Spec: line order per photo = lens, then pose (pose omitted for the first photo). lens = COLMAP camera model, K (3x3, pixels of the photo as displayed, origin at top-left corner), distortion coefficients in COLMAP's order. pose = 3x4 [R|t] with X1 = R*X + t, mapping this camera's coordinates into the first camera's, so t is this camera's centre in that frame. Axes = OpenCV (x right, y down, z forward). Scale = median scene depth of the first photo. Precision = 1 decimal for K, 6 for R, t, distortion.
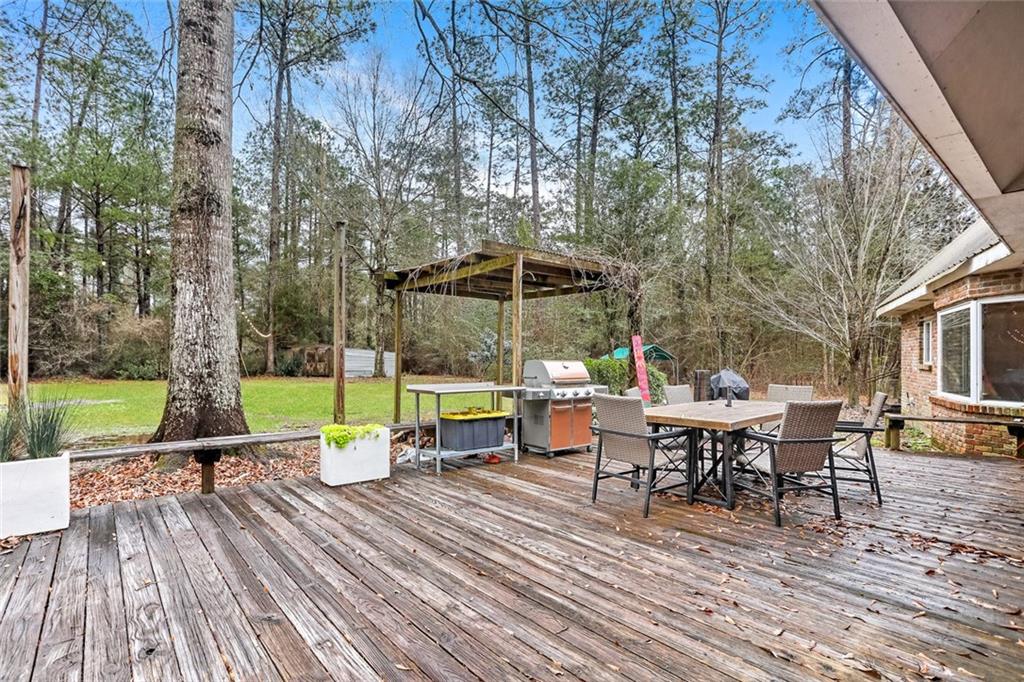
lens RADIAL K [[489.0, 0, 508.3], [0, 489.0, 364.2], [0, 0, 1]] dist [-0.014148, 0.001384]
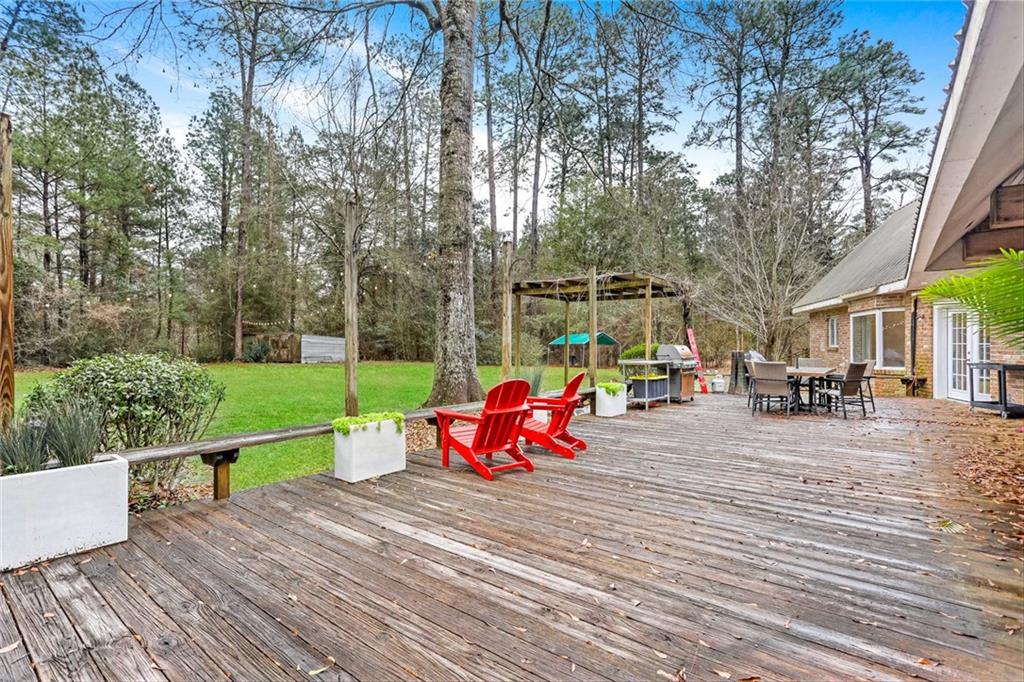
lens RADIAL K [[489.0, 0, 509.1], [0, 489.0, 343.1], [0, 0, 1]] dist [-0.014148, 0.001384]
pose [[0.976244, -0.004650, 0.216624, -0.149532], [0.007577, 0.999891, -0.012682, 0.000407], [-0.216541, 0.014022, 0.976173, -0.087845]]
